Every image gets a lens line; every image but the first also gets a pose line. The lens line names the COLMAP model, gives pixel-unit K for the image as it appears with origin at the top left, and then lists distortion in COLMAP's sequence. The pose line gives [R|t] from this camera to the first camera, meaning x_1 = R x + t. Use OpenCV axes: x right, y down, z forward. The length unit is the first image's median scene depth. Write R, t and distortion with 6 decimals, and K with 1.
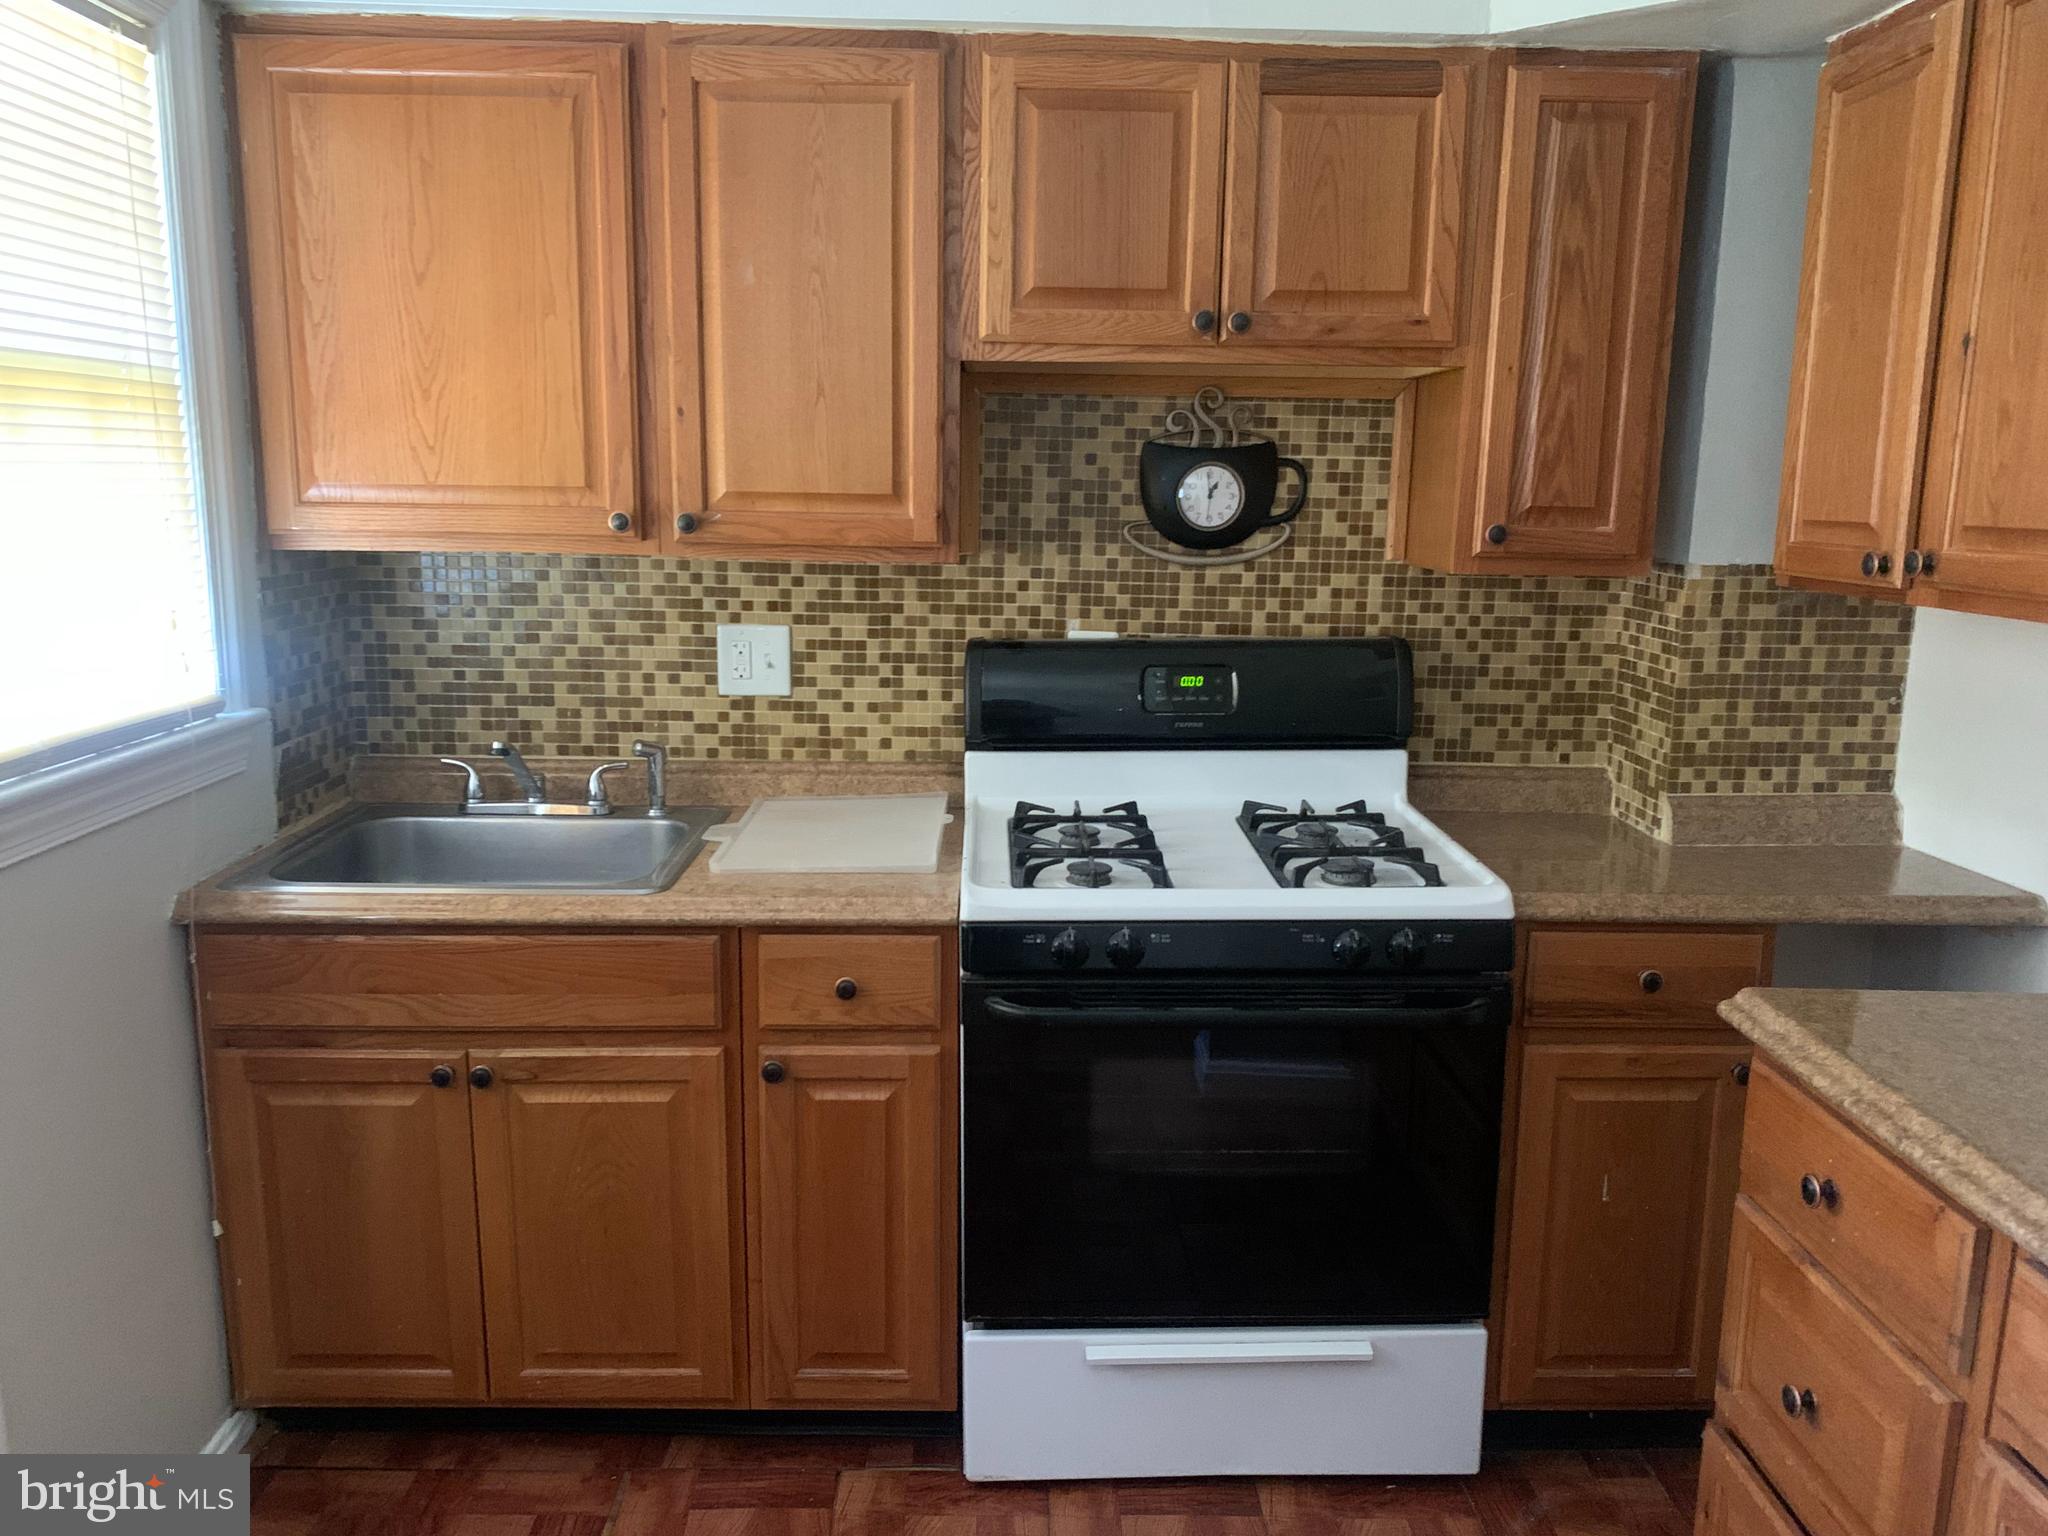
lens RADIAL K [[1546.0, 0, 1023.1], [0, 1546.0, 759.3], [0, 0, 1]] dist [0.039692, -0.054541]
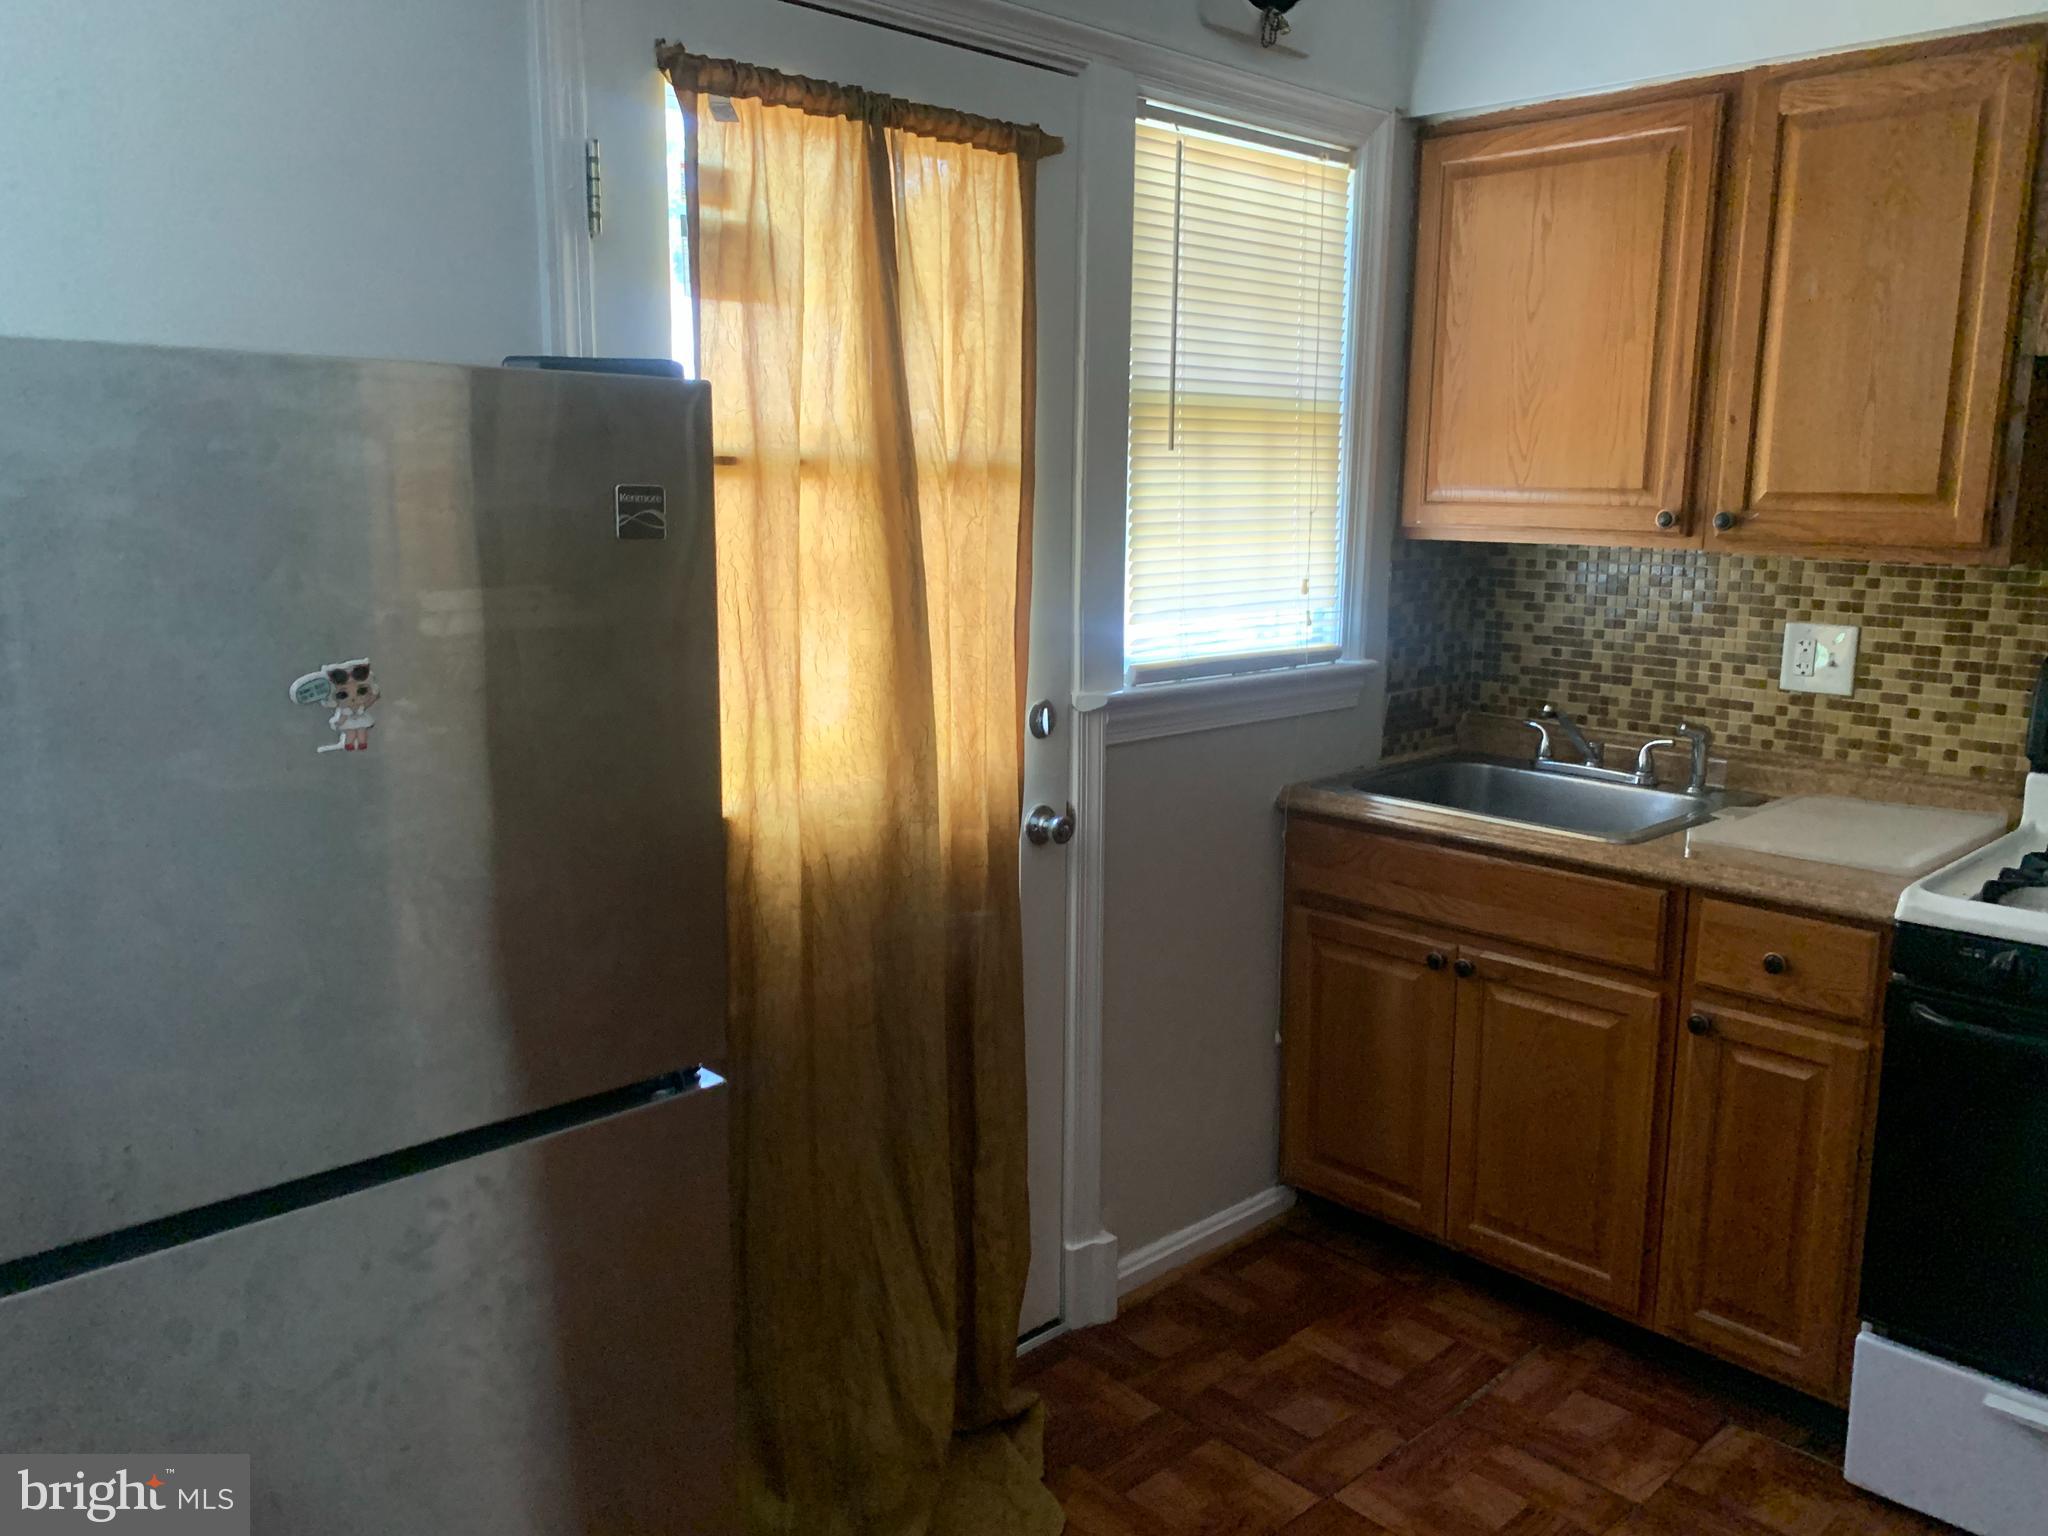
lens RADIAL K [[1546.0, 0, 1016.6], [0, 1546.0, 747.1], [0, 0, 1]] dist [0.039692, -0.054541]
pose [[0.676688, 0.121943, -0.726101, 0.263566], [-0.132453, 0.990262, 0.042866, 0.023991], [0.724257, 0.067167, 0.686250, -0.099921]]
